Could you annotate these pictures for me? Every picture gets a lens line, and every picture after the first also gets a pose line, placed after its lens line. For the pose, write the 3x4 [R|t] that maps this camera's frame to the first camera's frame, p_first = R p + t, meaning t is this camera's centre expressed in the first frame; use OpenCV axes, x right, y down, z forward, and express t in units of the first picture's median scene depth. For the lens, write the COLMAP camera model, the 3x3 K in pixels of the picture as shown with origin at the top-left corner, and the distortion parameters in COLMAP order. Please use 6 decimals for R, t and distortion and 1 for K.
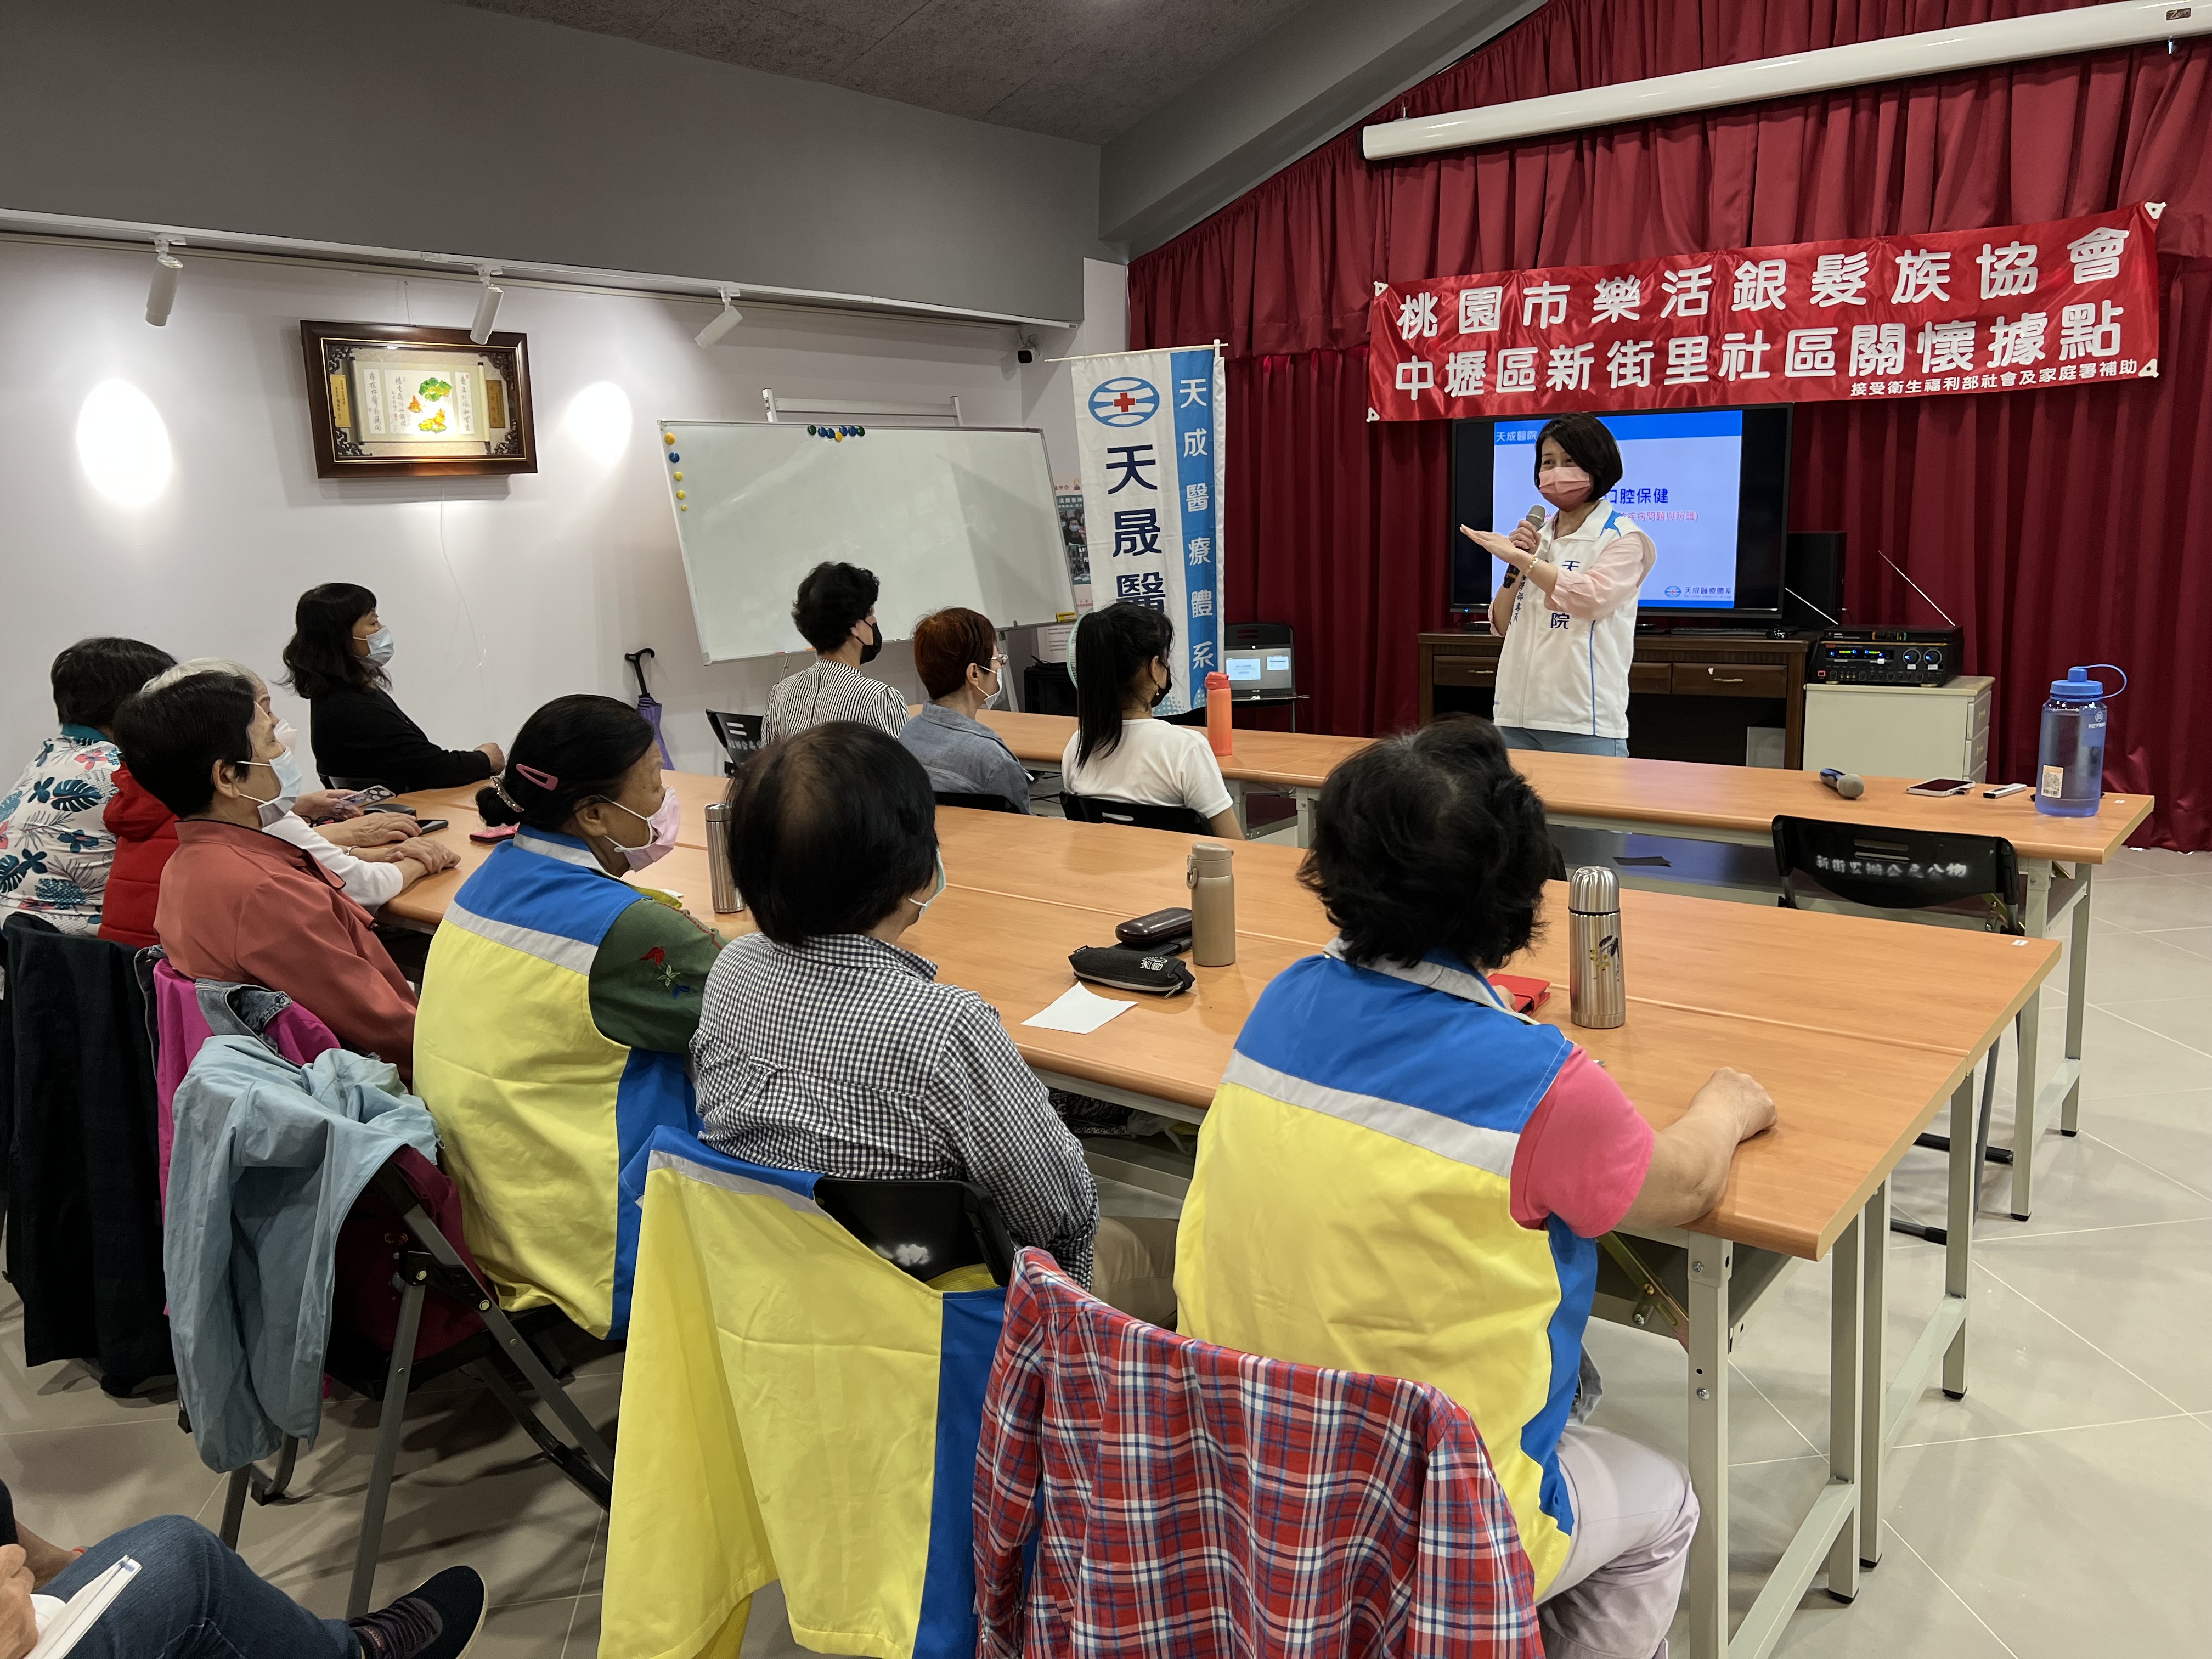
lens RADIAL K [[1728.2, 0, 1110.7], [0, 1728.2, 838.6], [0, 0, 1]] dist [0.025285, -0.037697]
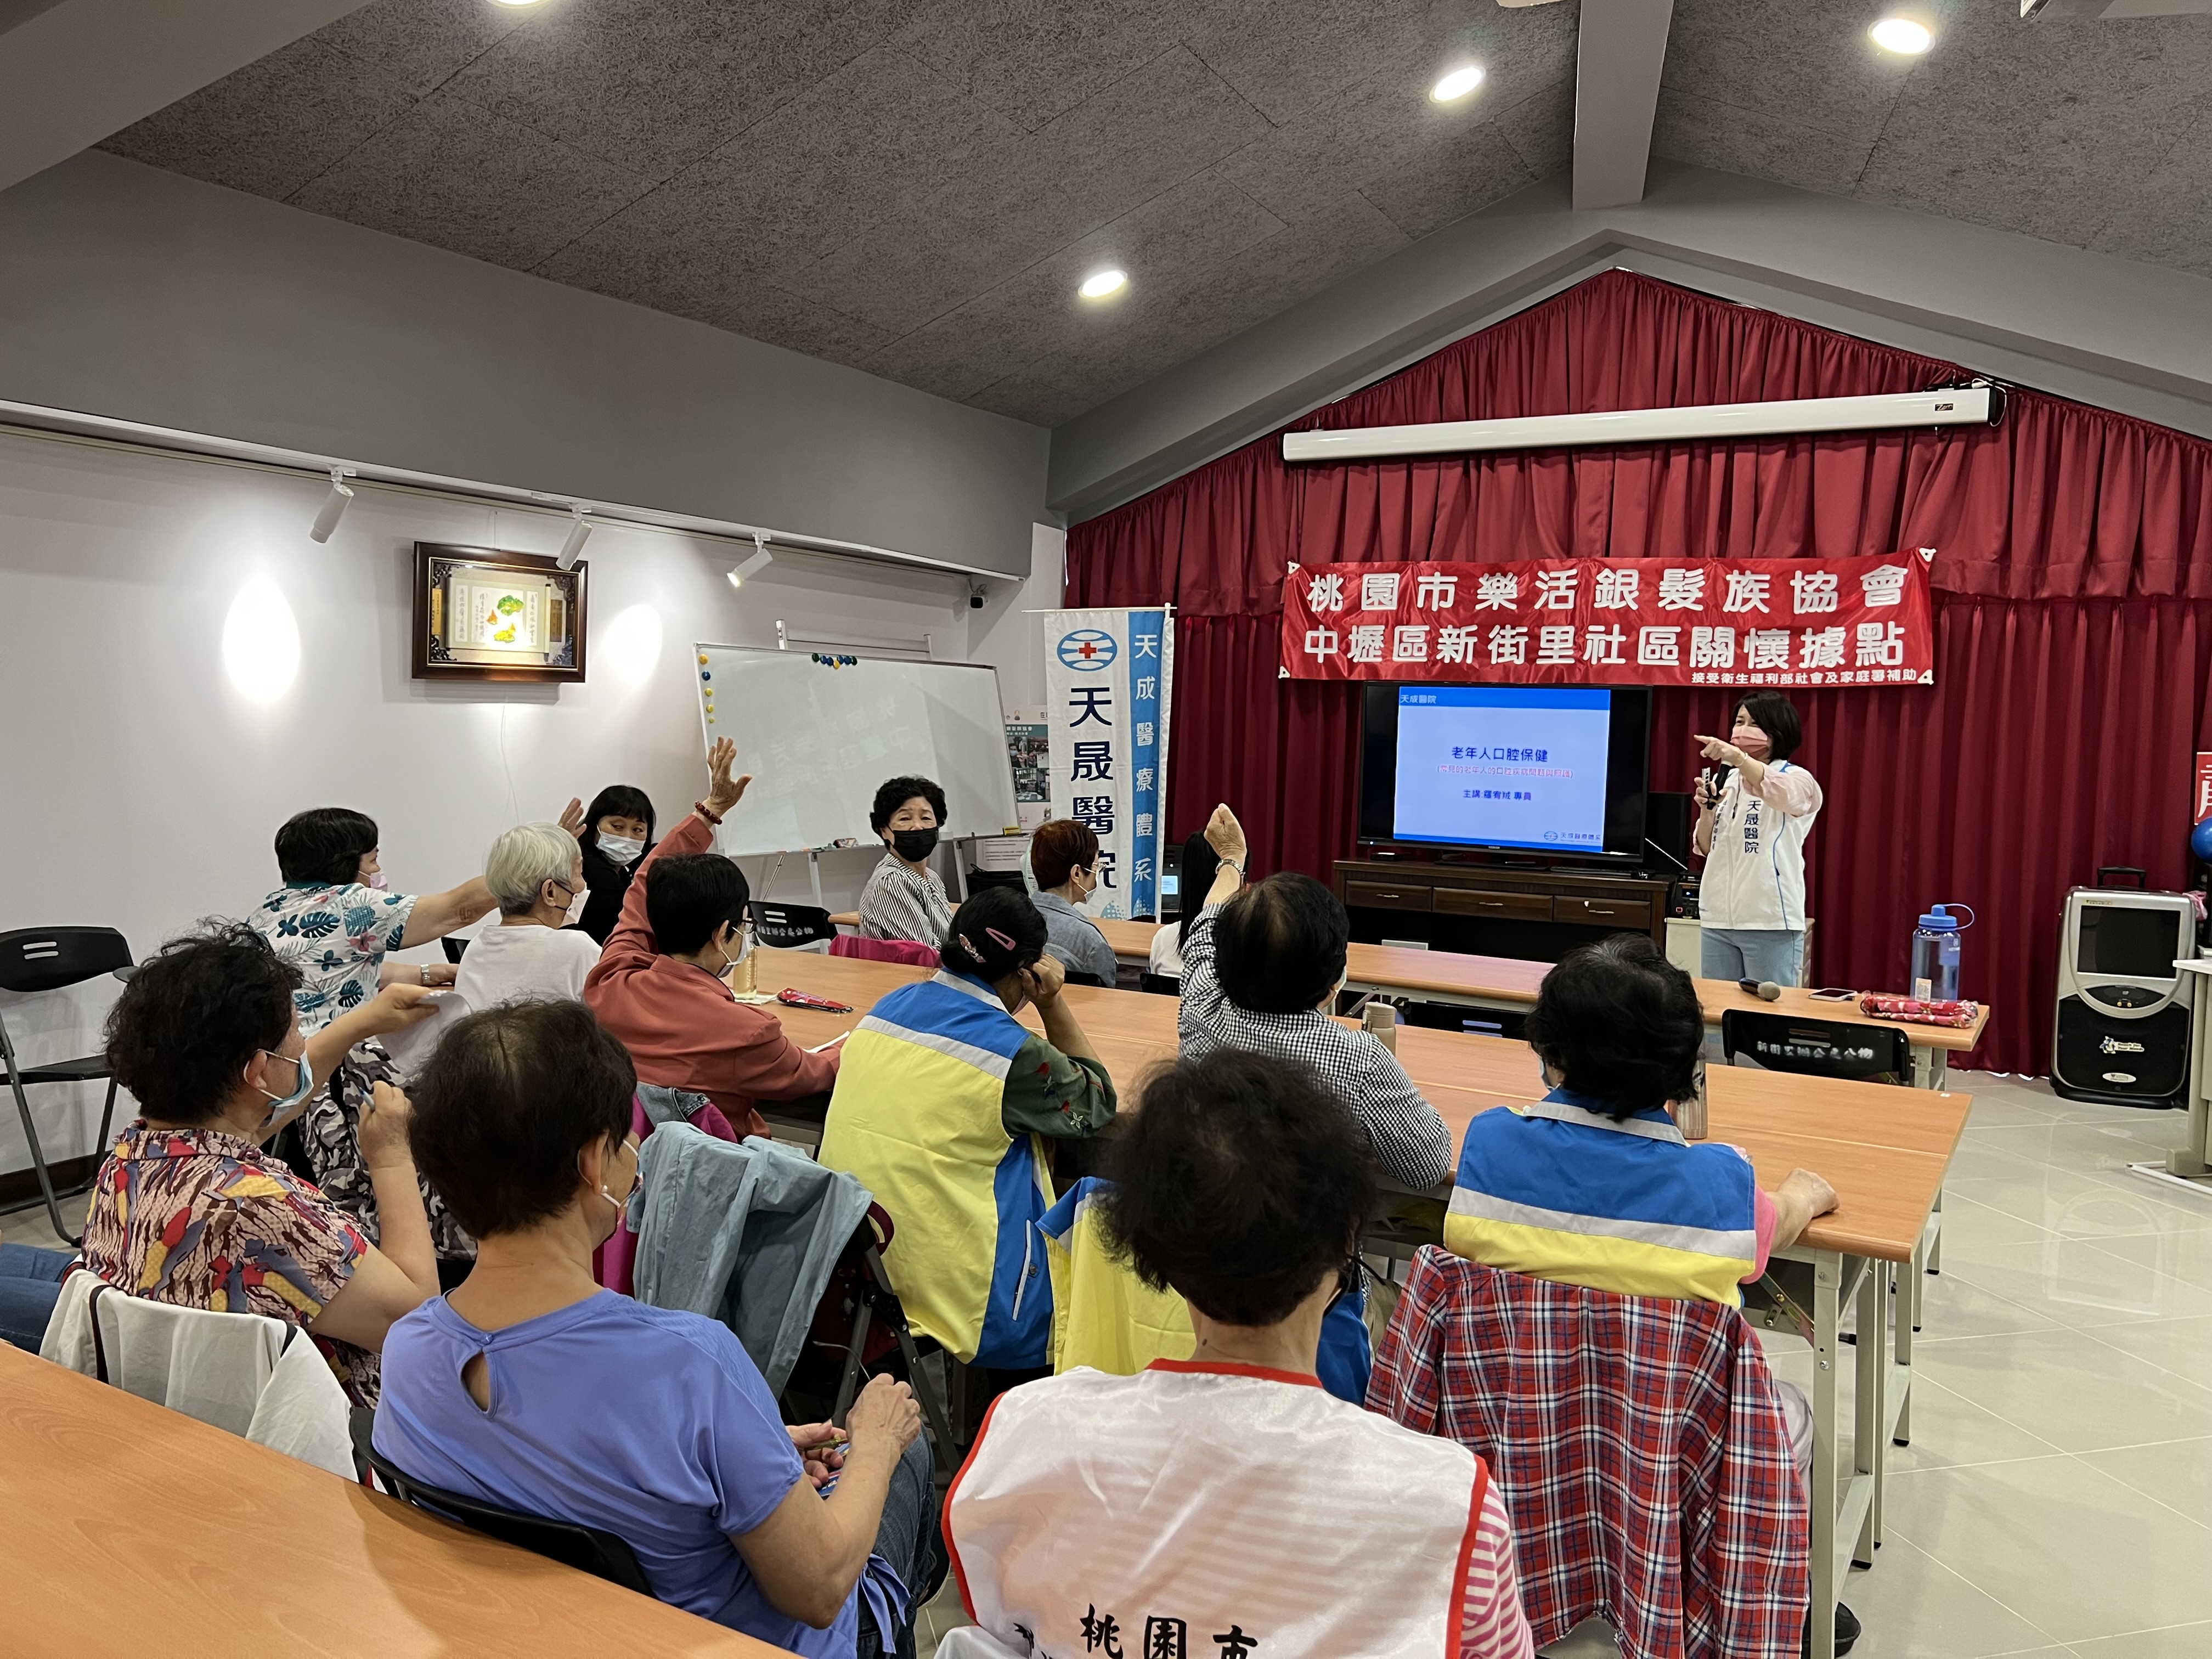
lens RADIAL K [[1728.2, 0, 1104.0], [0, 1728.2, 824.0], [0, 0, 1]] dist [0.025285, -0.037697]
pose [[0.990481, 0.047980, 0.129020, -0.138145], [-0.029926, 0.989925, -0.138393, 0.023425], [-0.134360, 0.133214, 0.981938, -0.126953]]
